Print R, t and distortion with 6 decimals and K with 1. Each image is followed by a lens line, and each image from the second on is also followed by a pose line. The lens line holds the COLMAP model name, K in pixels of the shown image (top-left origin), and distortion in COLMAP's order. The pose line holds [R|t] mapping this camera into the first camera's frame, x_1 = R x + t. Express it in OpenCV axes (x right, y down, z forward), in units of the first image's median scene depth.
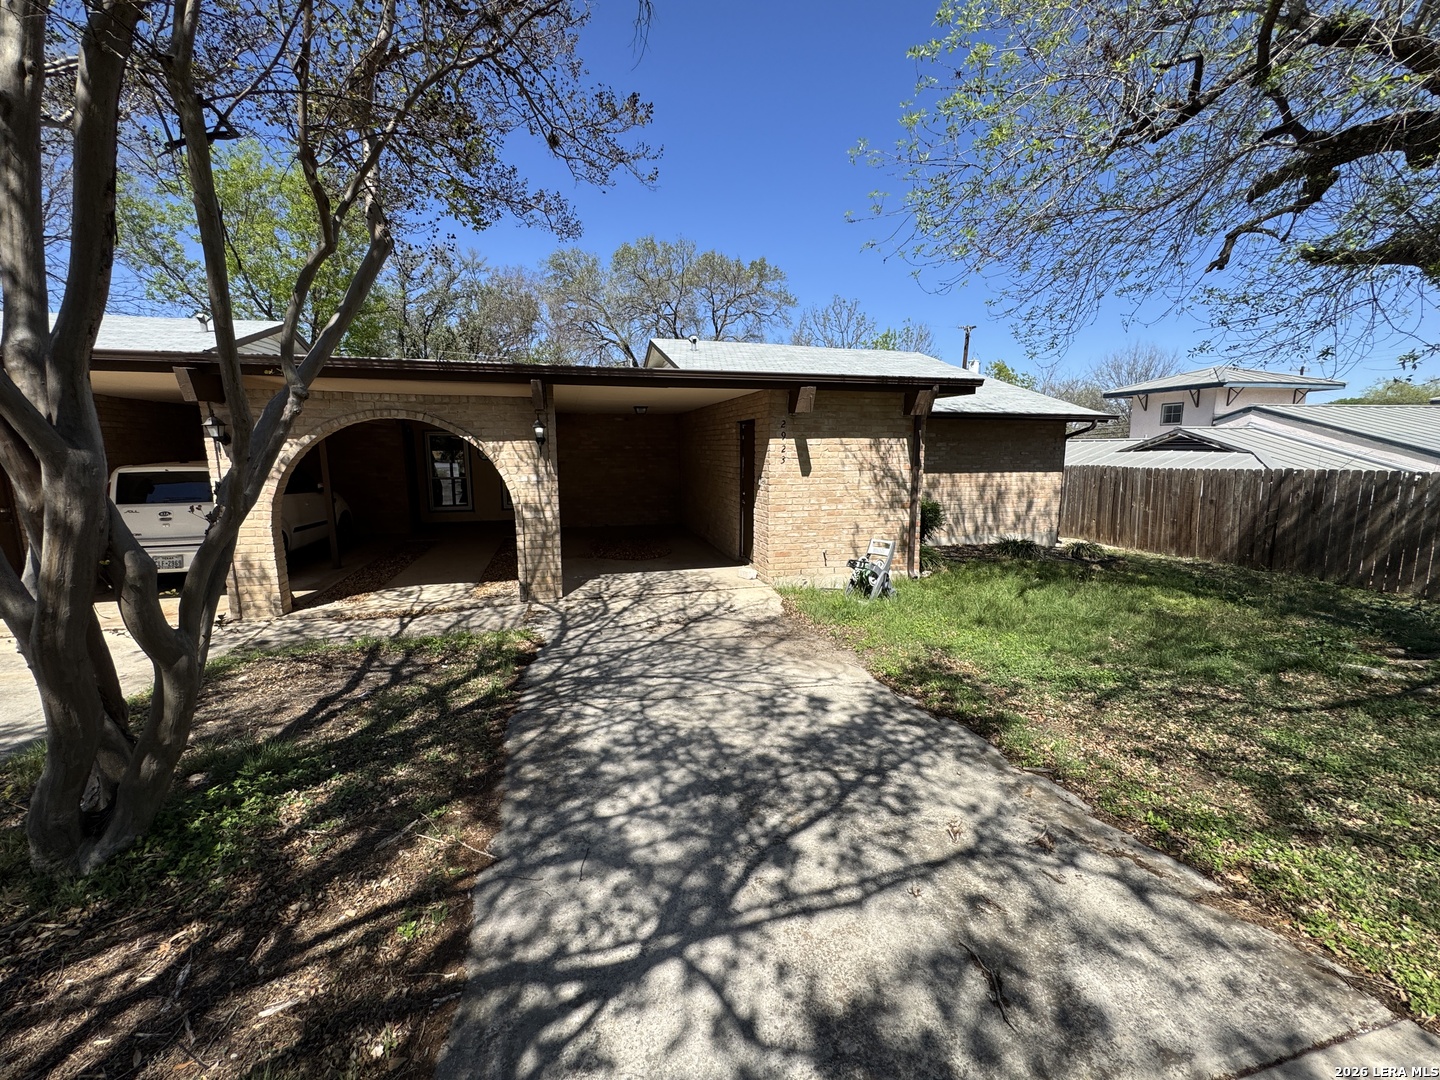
lens RADIAL K [[578.9, 0, 720.0], [0, 578.9, 540.0], [0, 0, 1]] dist [-0.002072, -0.000166]
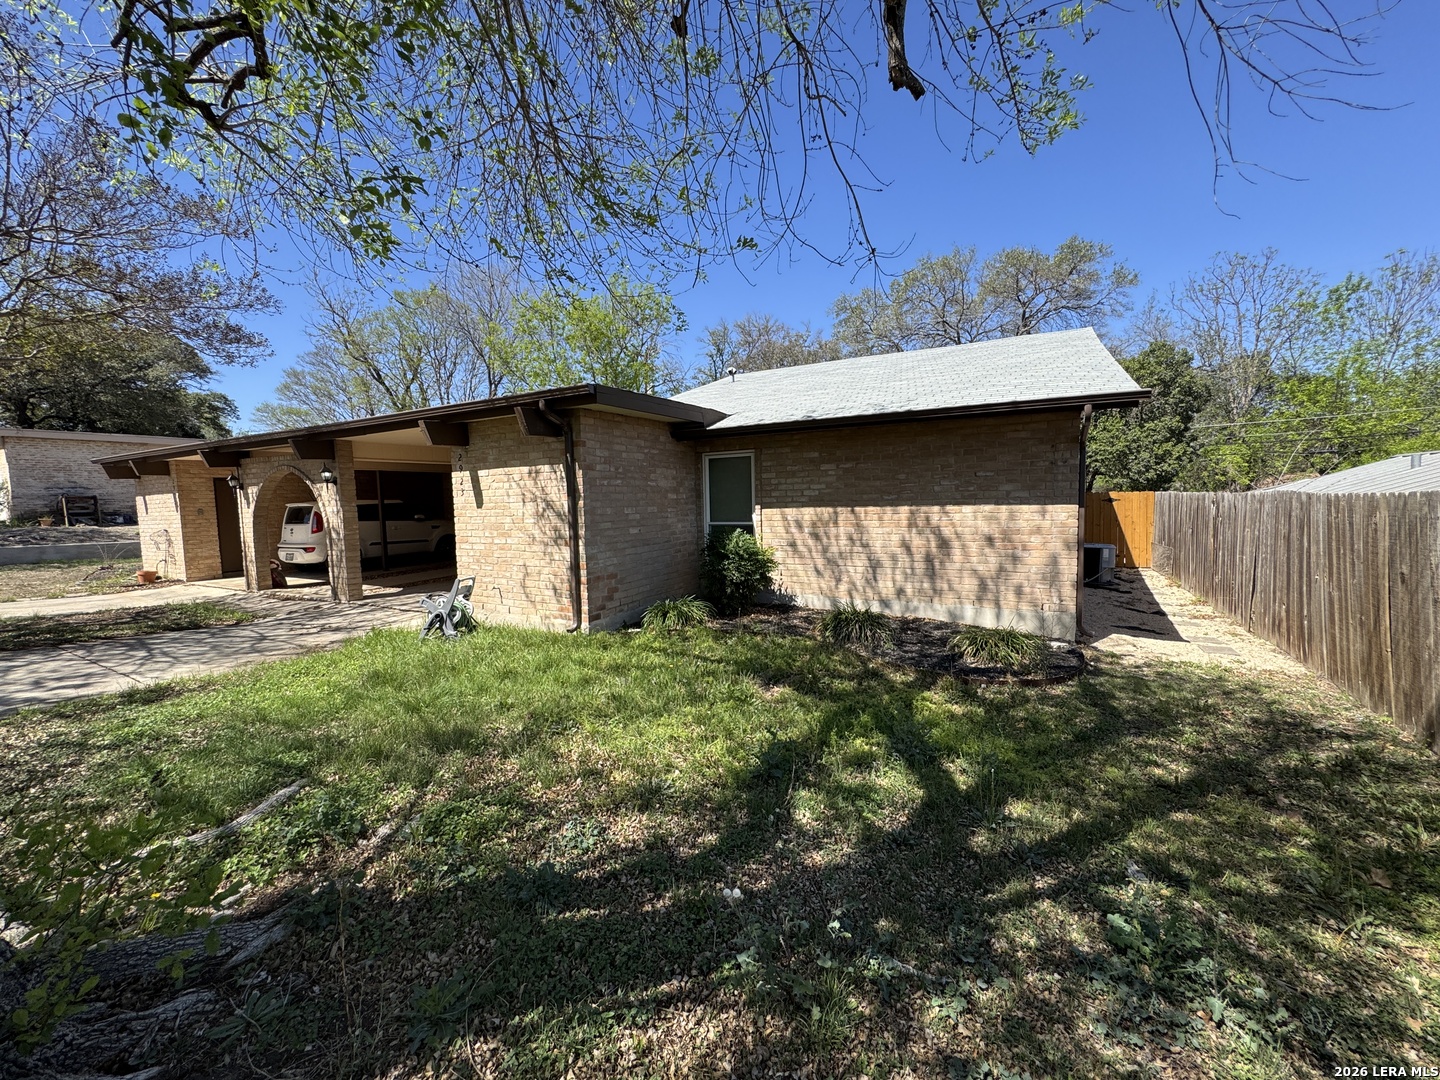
lens RADIAL K [[578.9, 0, 720.0], [0, 578.9, 540.0], [0, 0, 1]] dist [-0.002072, -0.000166]
pose [[0.714423, 0.033176, -0.698927, 1.059673], [-0.085657, 0.995509, -0.040302, -0.048737], [0.694451, 0.088660, 0.714057, 0.552013]]
